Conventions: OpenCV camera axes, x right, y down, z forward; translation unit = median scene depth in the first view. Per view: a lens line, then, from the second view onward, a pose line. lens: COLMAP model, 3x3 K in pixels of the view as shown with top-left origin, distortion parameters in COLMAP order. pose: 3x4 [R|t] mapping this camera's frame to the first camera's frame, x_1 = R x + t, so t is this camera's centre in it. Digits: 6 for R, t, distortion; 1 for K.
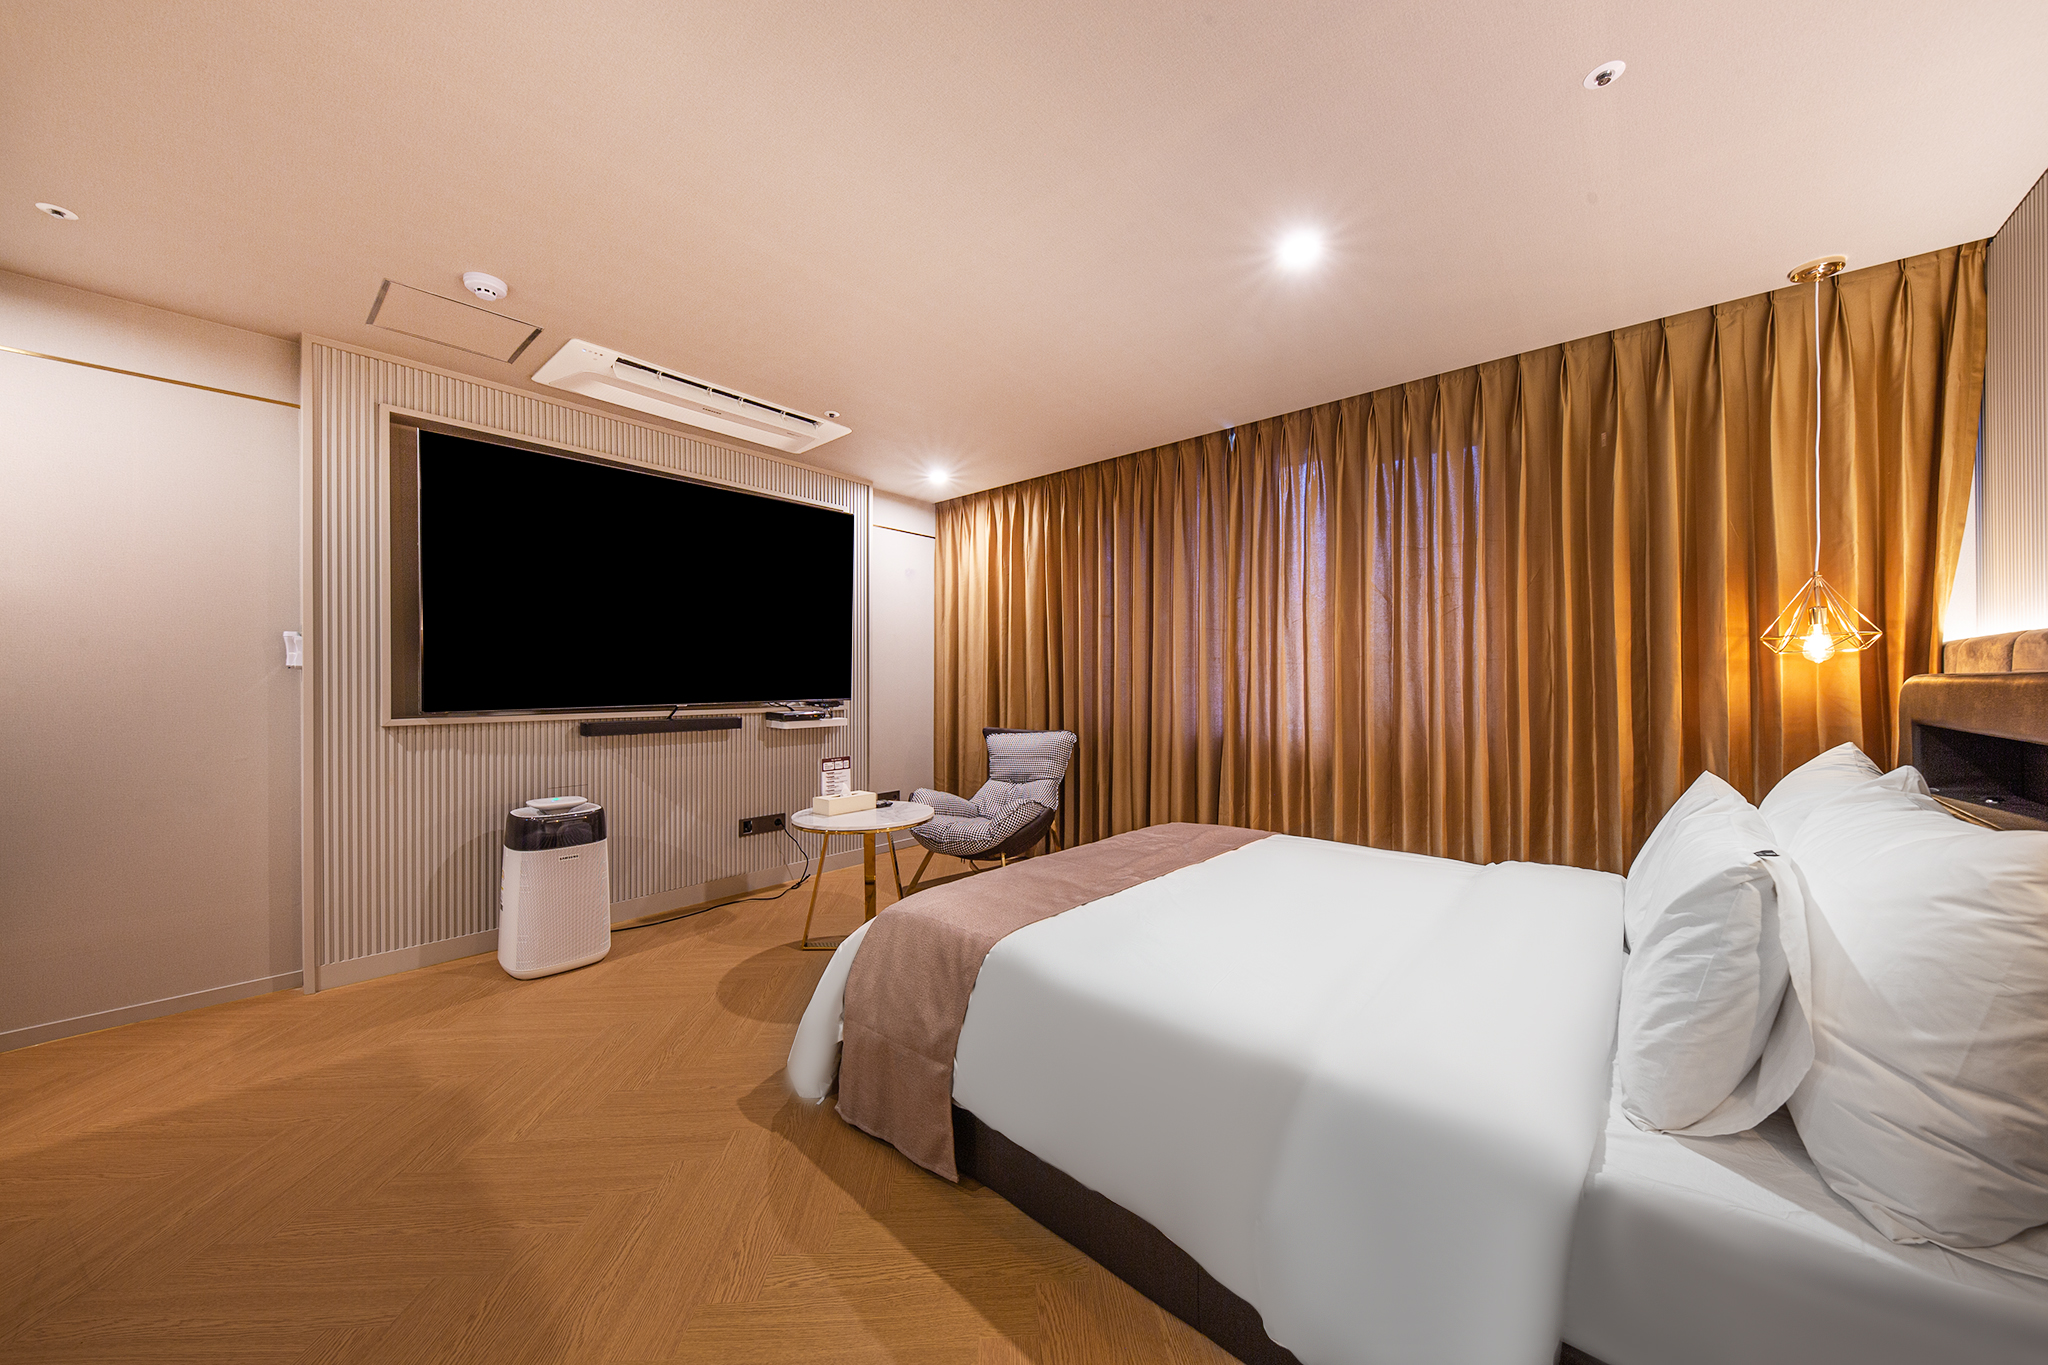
lens RADIAL K [[716.7, 0, 1024.0], [0, 716.7, 682.5], [0, 0, 1]] dist [-0.011191, -0.000045]
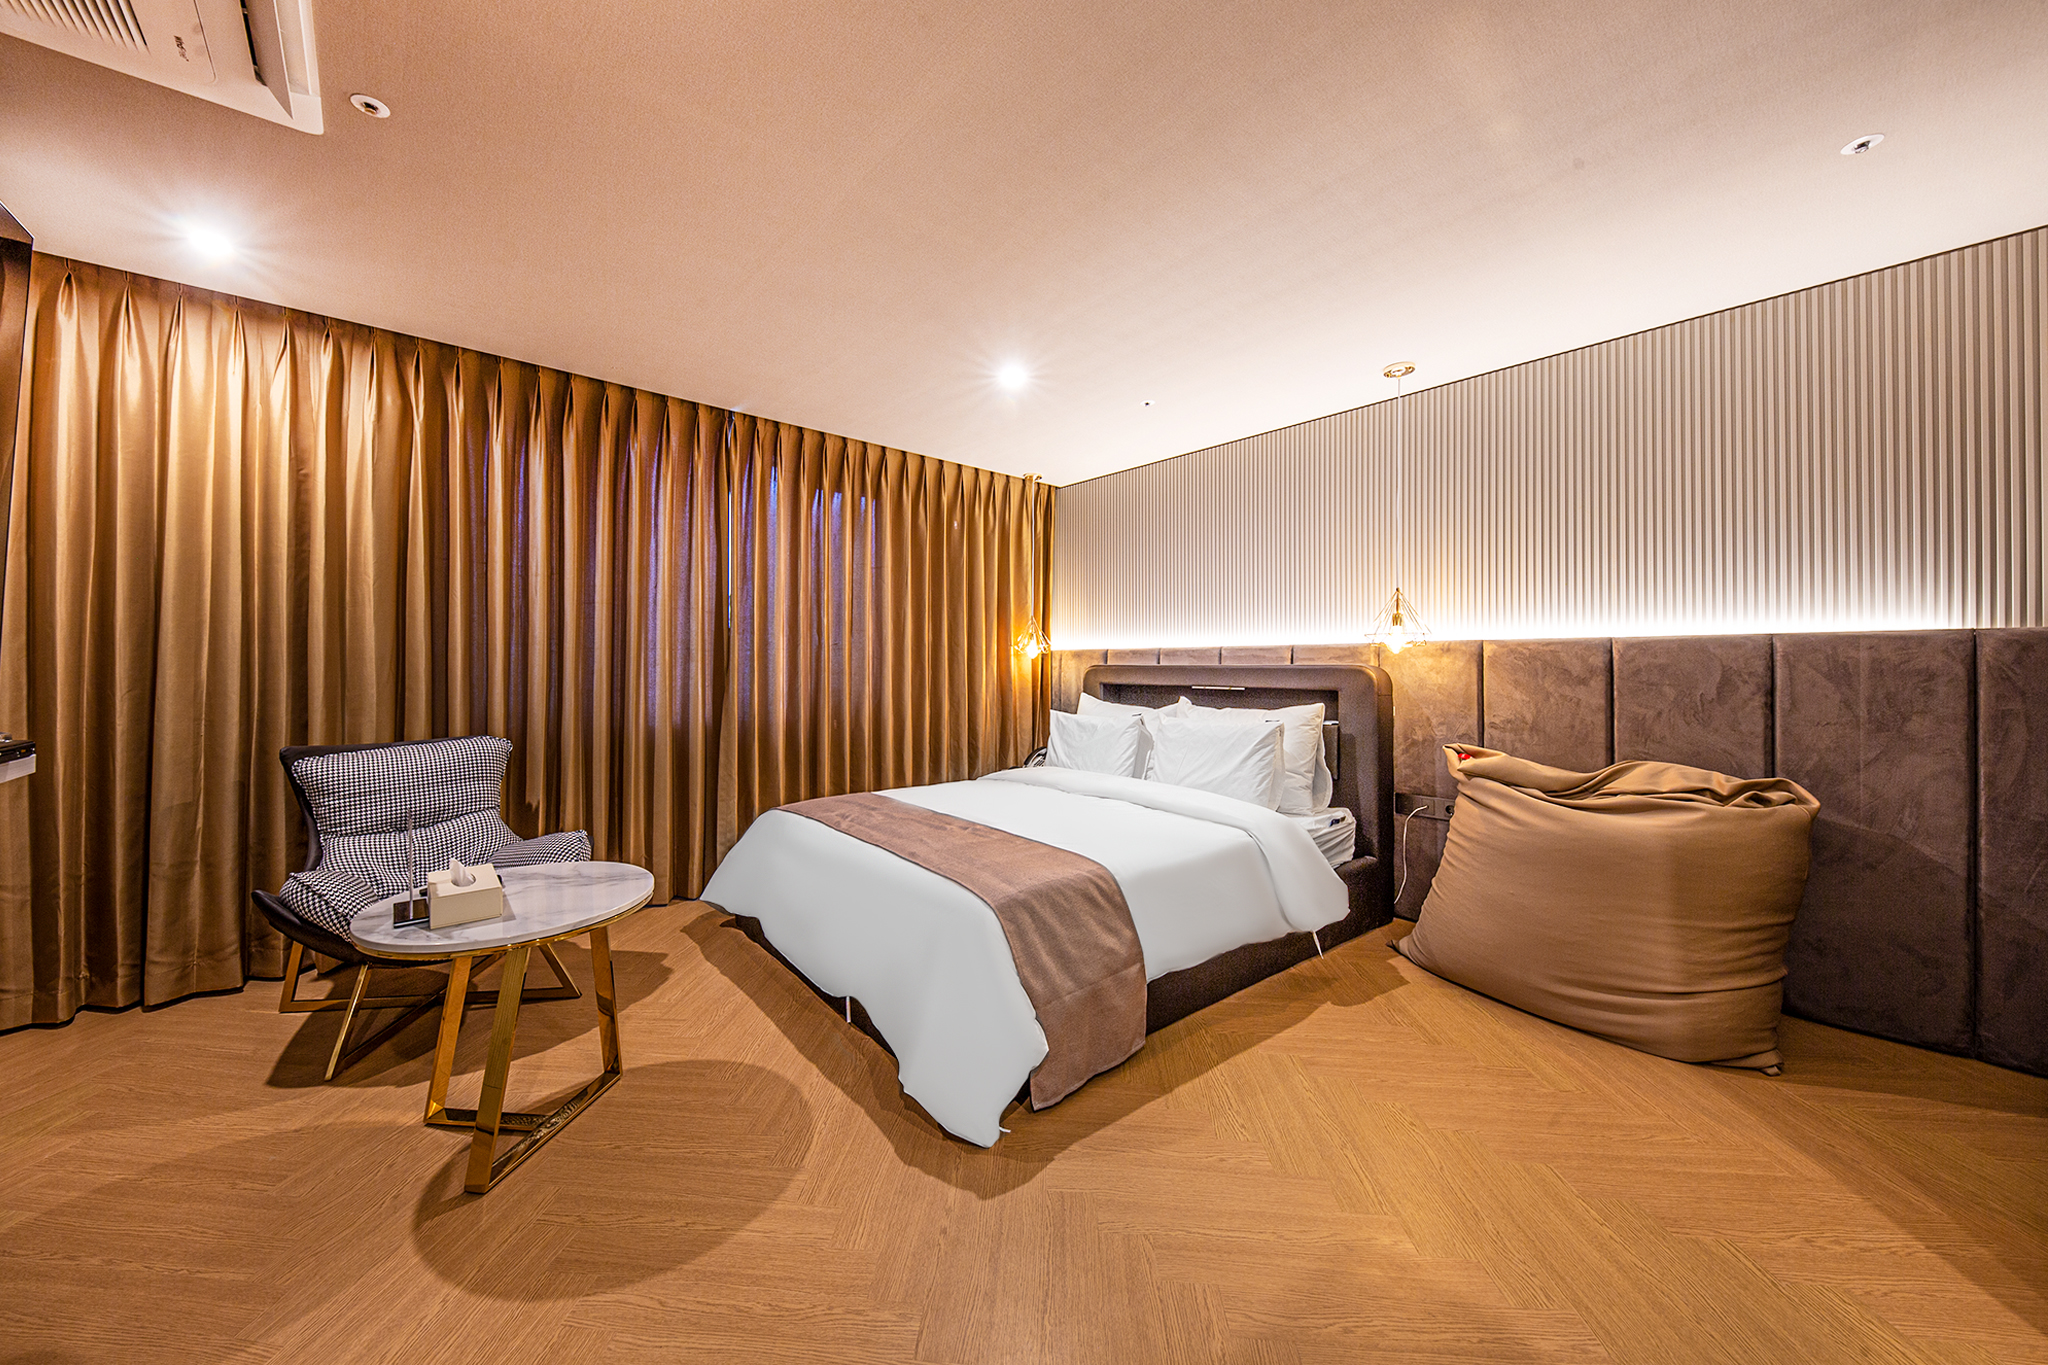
lens RADIAL K [[716.7, 0, 1024.0], [0, 716.7, 682.5], [0, 0, 1]] dist [-0.011191, -0.000045]
pose [[0.129876, -0.015225, 0.991413, -0.923781], [-0.000406, 0.999881, 0.015408, 0.007933], [-0.991530, -0.002404, 0.129855, 0.683176]]
